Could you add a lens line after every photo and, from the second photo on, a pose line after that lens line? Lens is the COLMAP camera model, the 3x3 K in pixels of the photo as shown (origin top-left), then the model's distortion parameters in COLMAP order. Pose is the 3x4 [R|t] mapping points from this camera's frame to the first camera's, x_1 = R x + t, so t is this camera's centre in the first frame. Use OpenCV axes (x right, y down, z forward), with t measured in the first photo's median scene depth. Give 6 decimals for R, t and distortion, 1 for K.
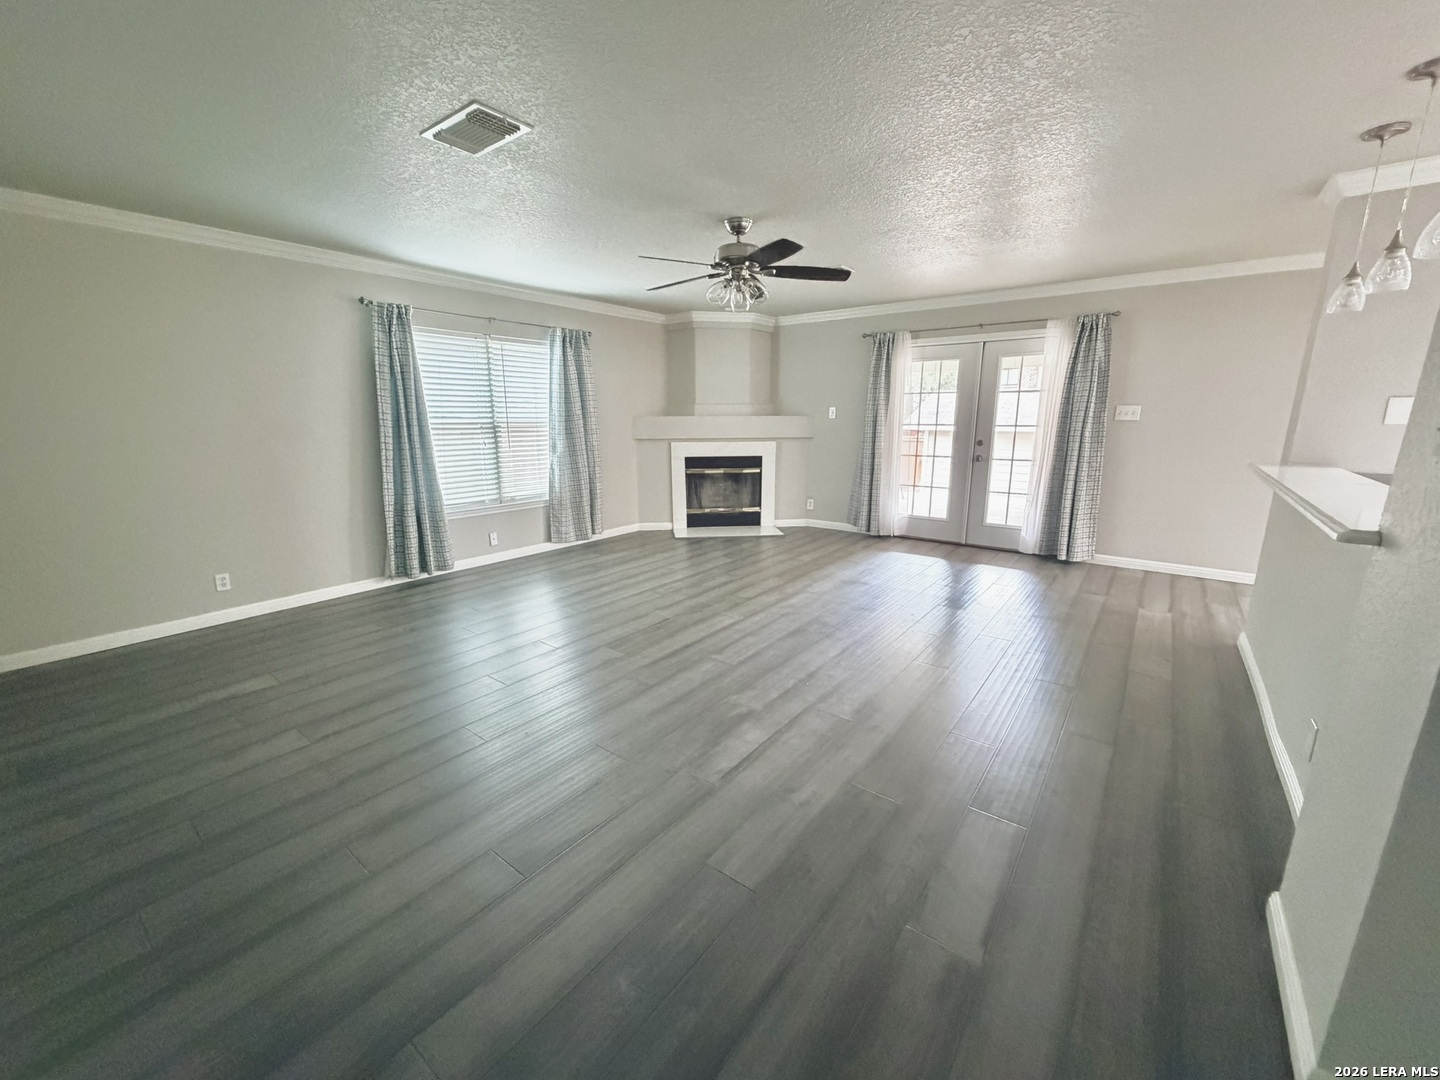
lens RADIAL K [[575.7, 0, 718.3], [0, 575.7, 538.7], [0, 0, 1]] dist [0.002312, -0.000253]
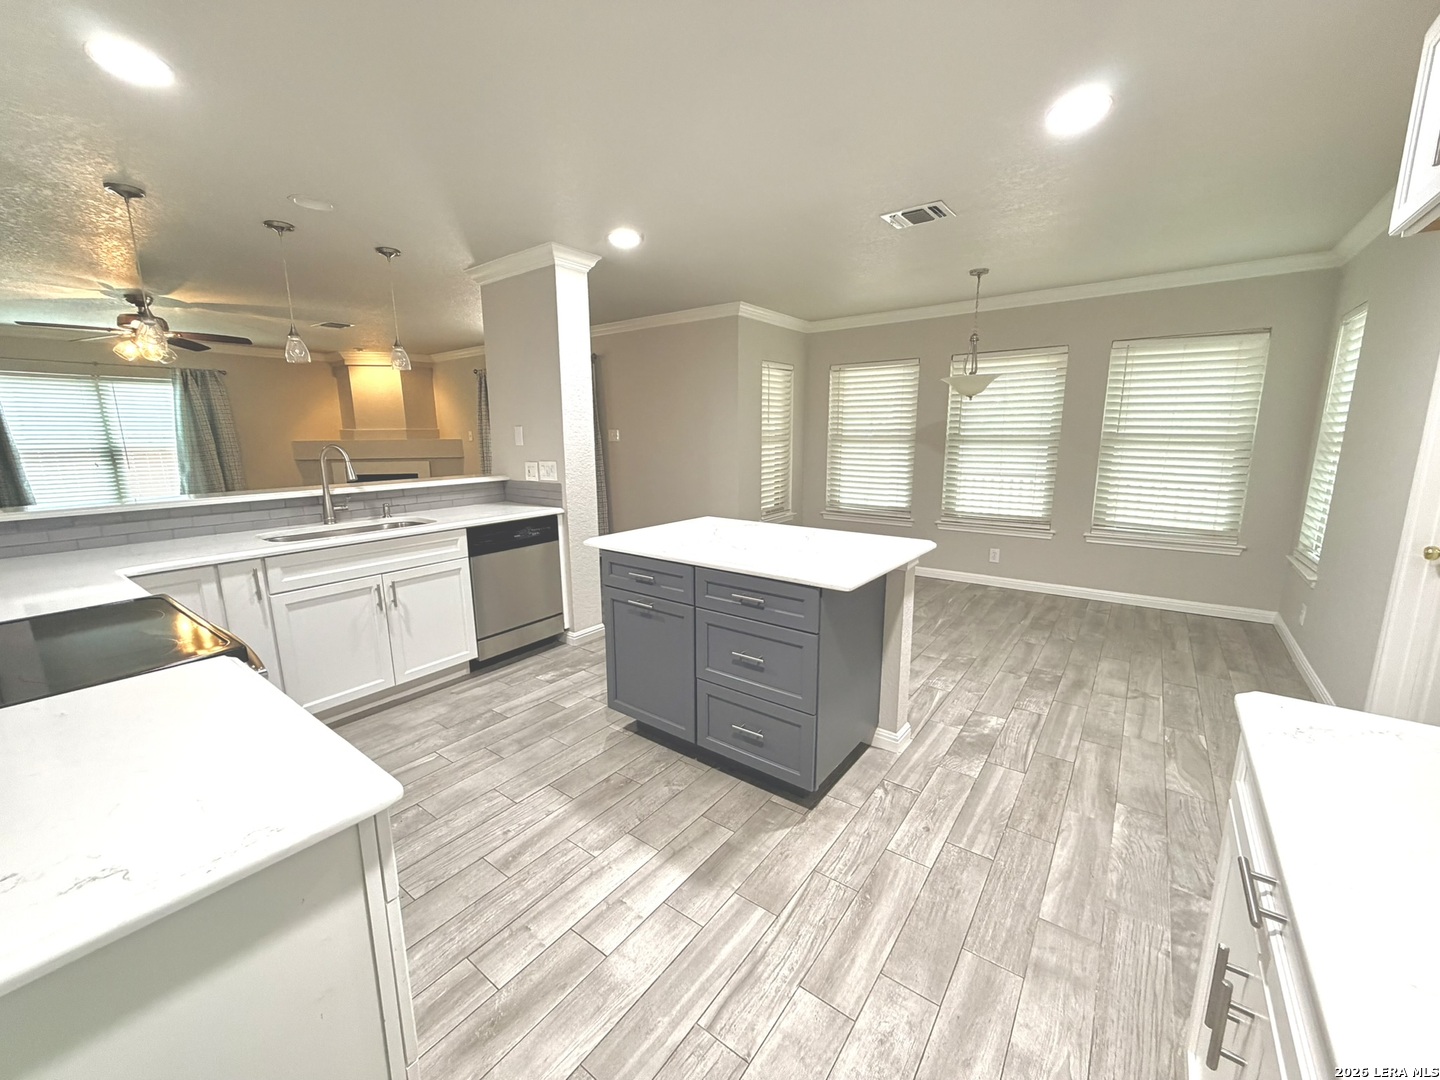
lens RADIAL K [[575.7, 0, 713.9], [0, 575.7, 542.6], [0, 0, 1]] dist [0.002312, -0.000253]
pose [[0.999927, -0.009041, 0.008046, 0.807107], [0.009242, 0.999637, -0.025306, 0.037327], [-0.007814, 0.025379, 0.999647, -0.200253]]
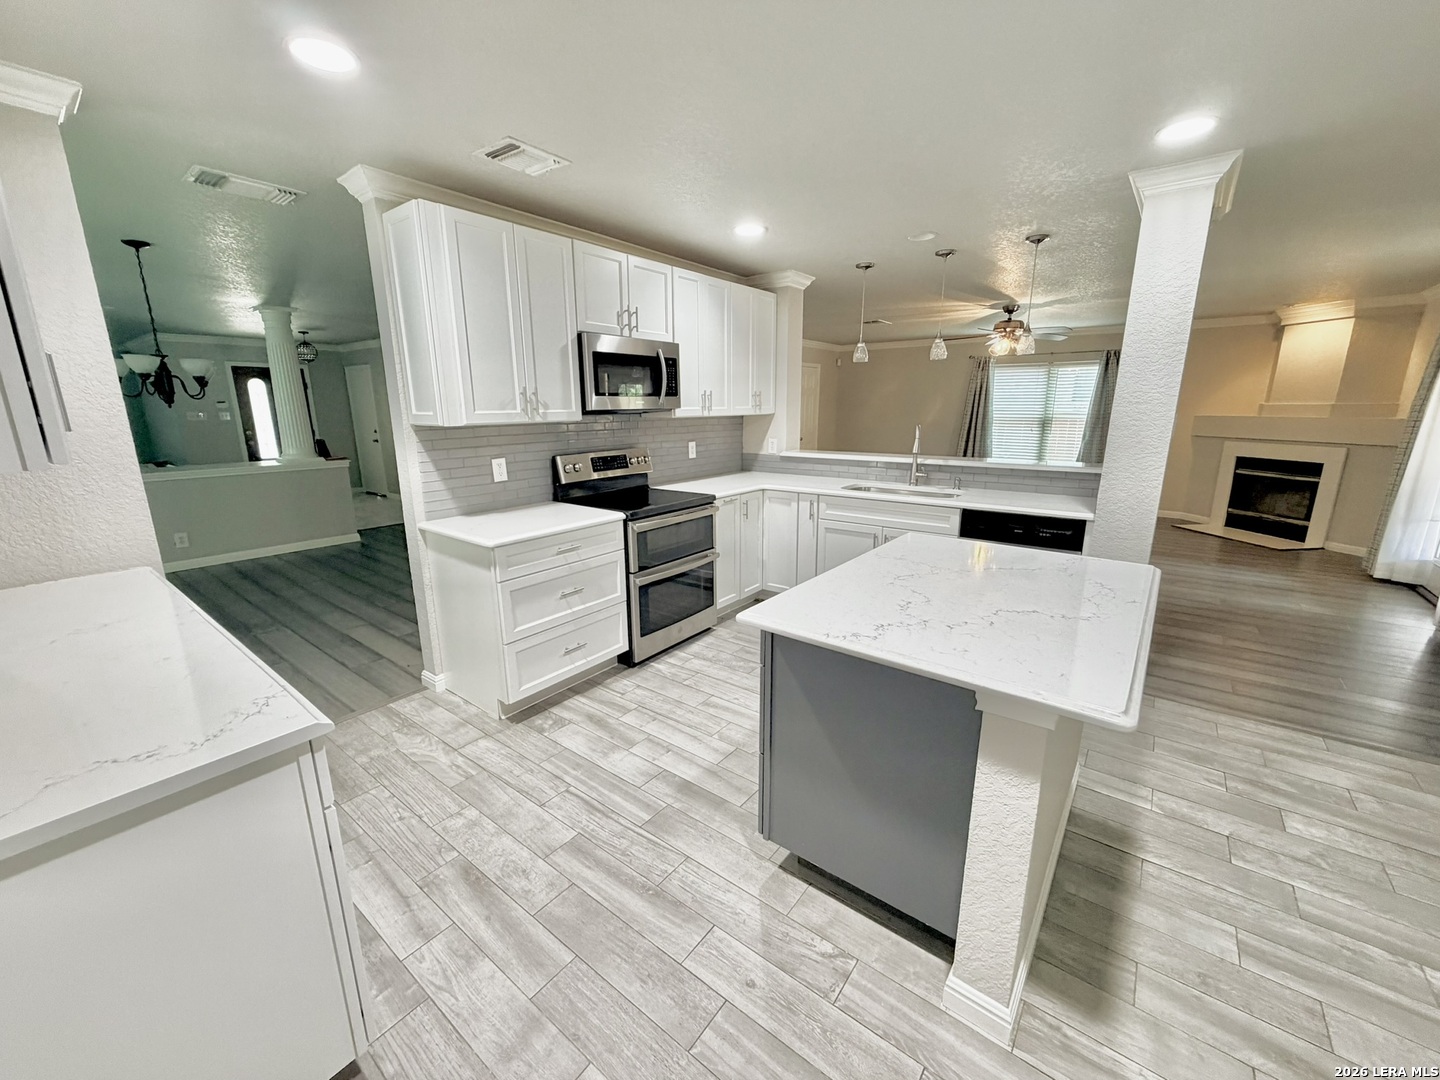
lens RADIAL K [[575.7, 0, 711.5], [0, 575.7, 538.7], [0, 0, 1]] dist [0.002312, -0.000253]
pose [[-0.010482, 0.226310, -0.973999, 1.166403], [-0.209257, 0.951989, 0.223448, -0.044644], [0.977804, 0.206159, 0.037379, 0.104789]]
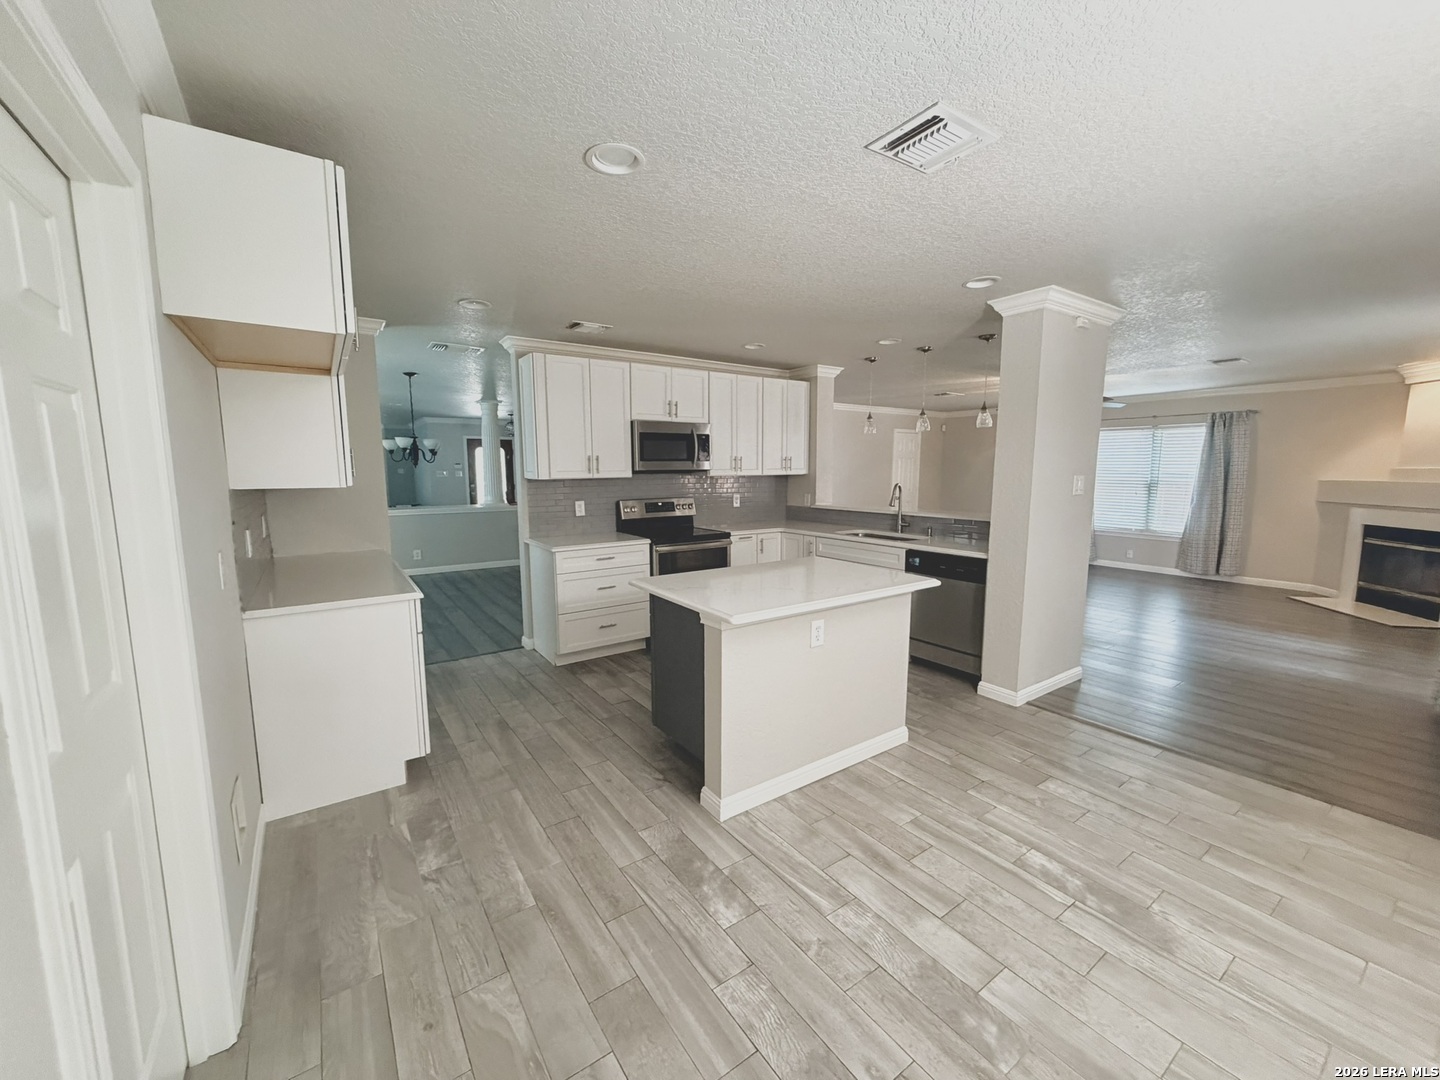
lens RADIAL K [[575.7, 0, 712.1], [0, 575.7, 540.5], [0, 0, 1]] dist [0.002312, -0.000253]
pose [[-0.309661, 0.120983, -0.943119, 1.365506], [-0.201617, 0.960964, 0.189470, -0.097874], [0.929226, 0.248820, -0.273180, 0.345674]]
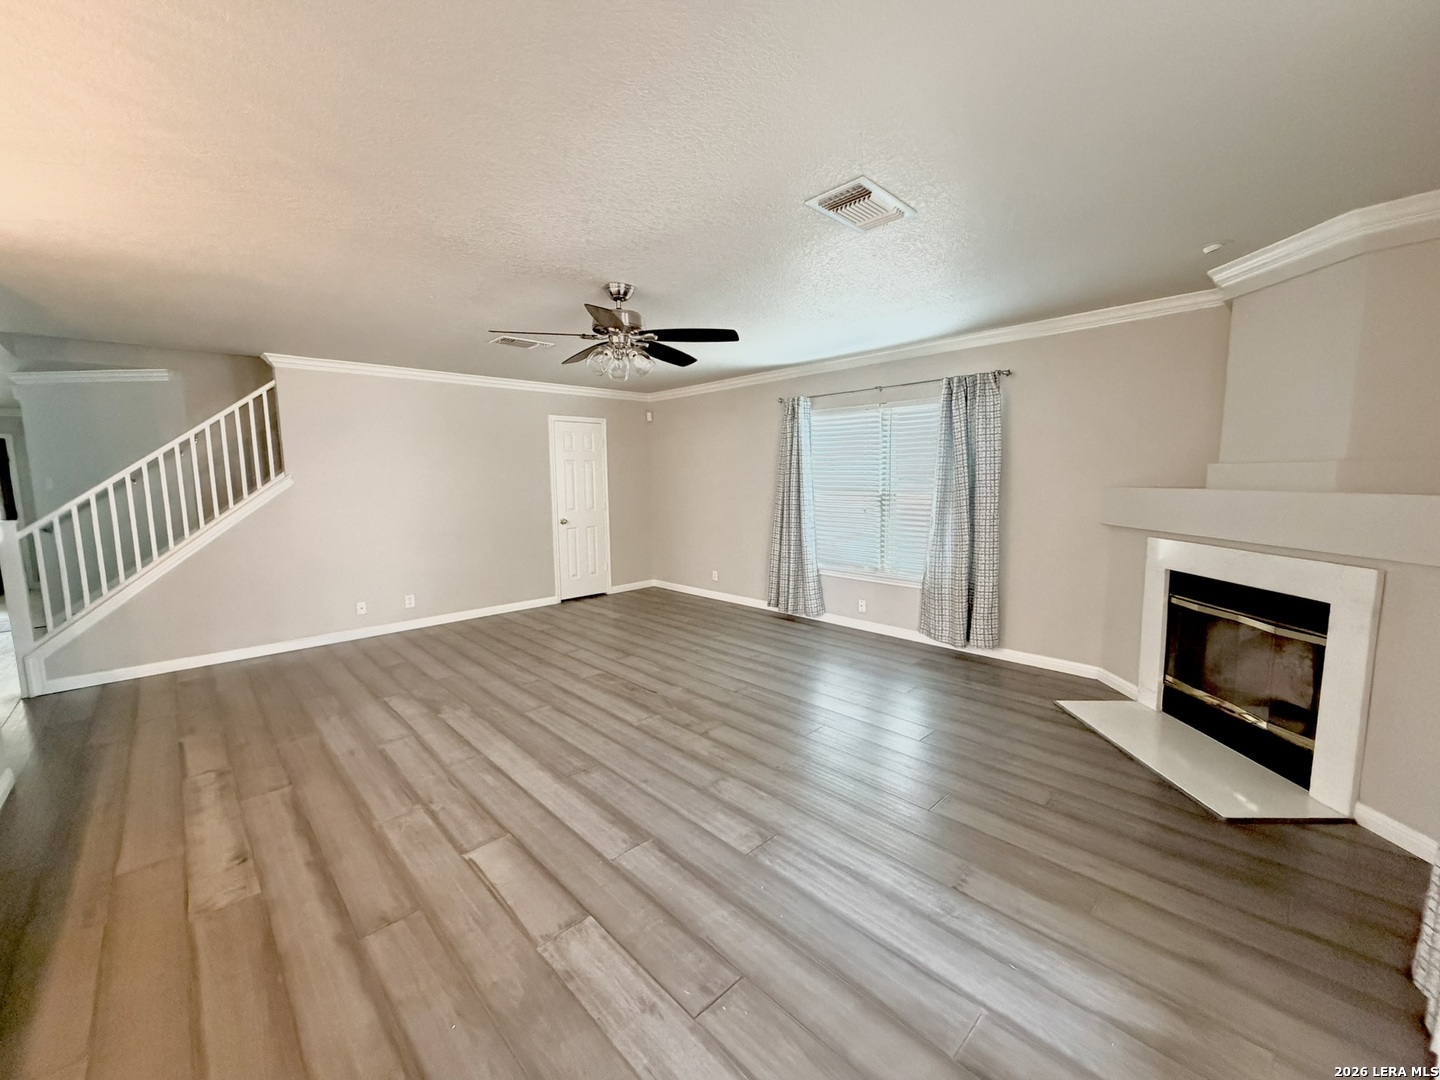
lens RADIAL K [[575.7, 0, 712.3], [0, 575.7, 541.5], [0, 0, 1]] dist [0.002312, -0.000253]
pose [[-0.156517, 0.116095, -0.980828, 0.582473], [-0.197159, 0.969408, 0.146205, -0.191887], [0.967797, 0.216262, -0.128840, 0.812934]]
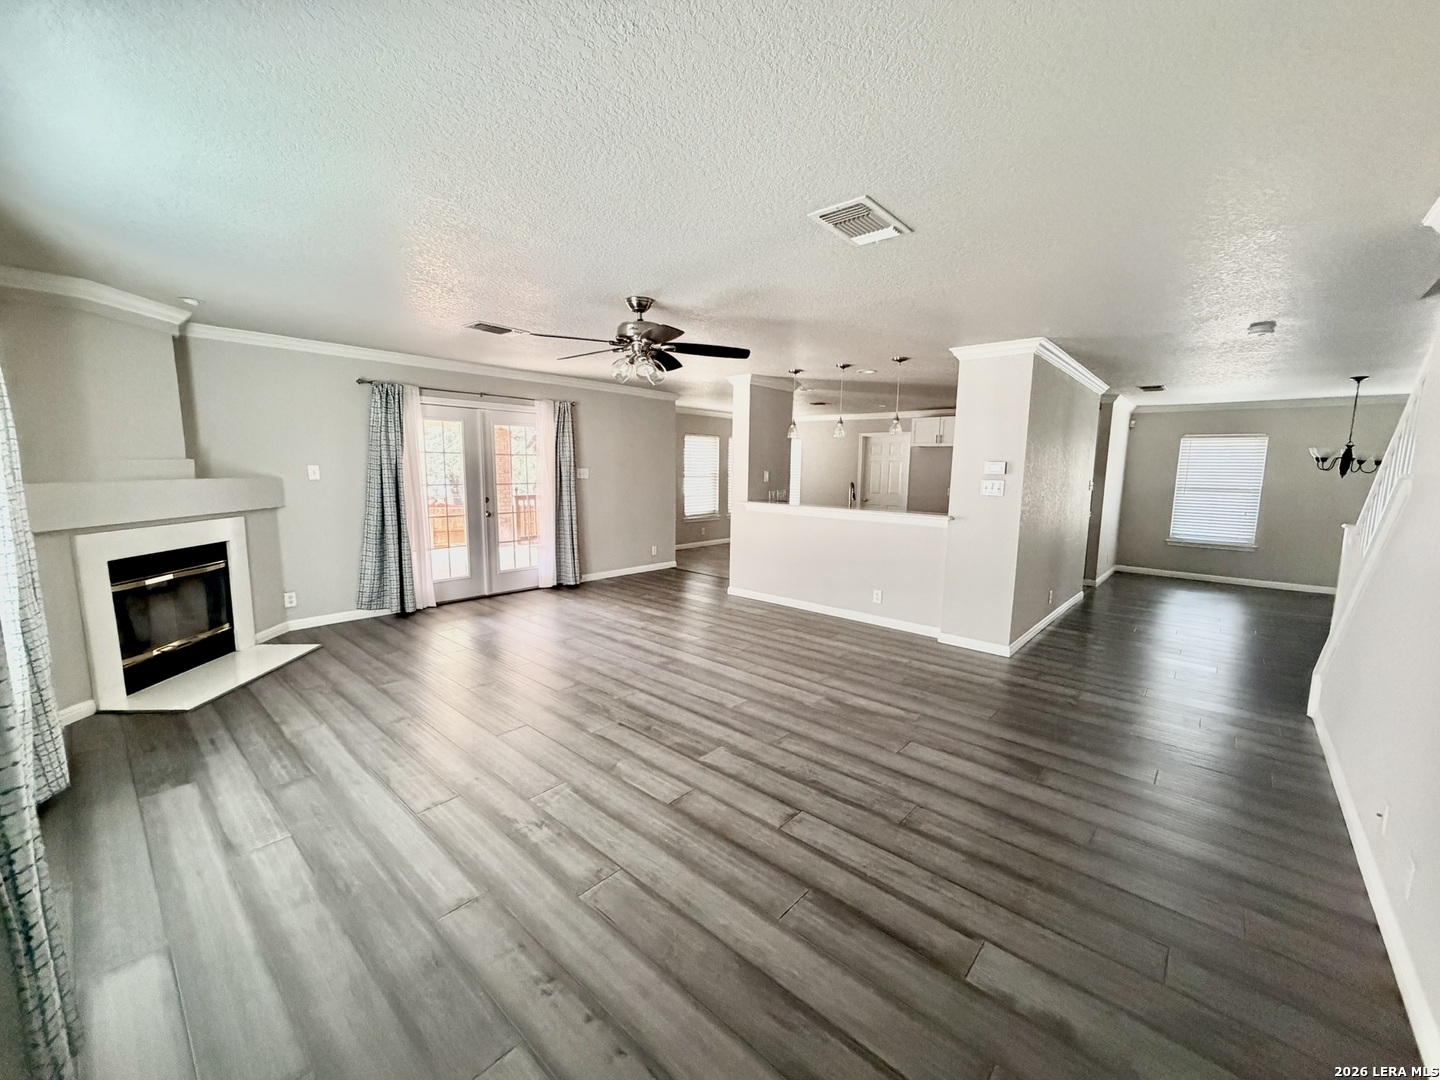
lens RADIAL K [[575.7, 0, 708.8], [0, 575.7, 548.6], [0, 0, 1]] dist [0.002312, -0.000253]
pose [[0.080961, -0.140649, 0.986744, -0.614064], [0.195979, 0.972914, 0.122598, -0.133320], [-0.977260, 0.183455, 0.106332, 0.512407]]
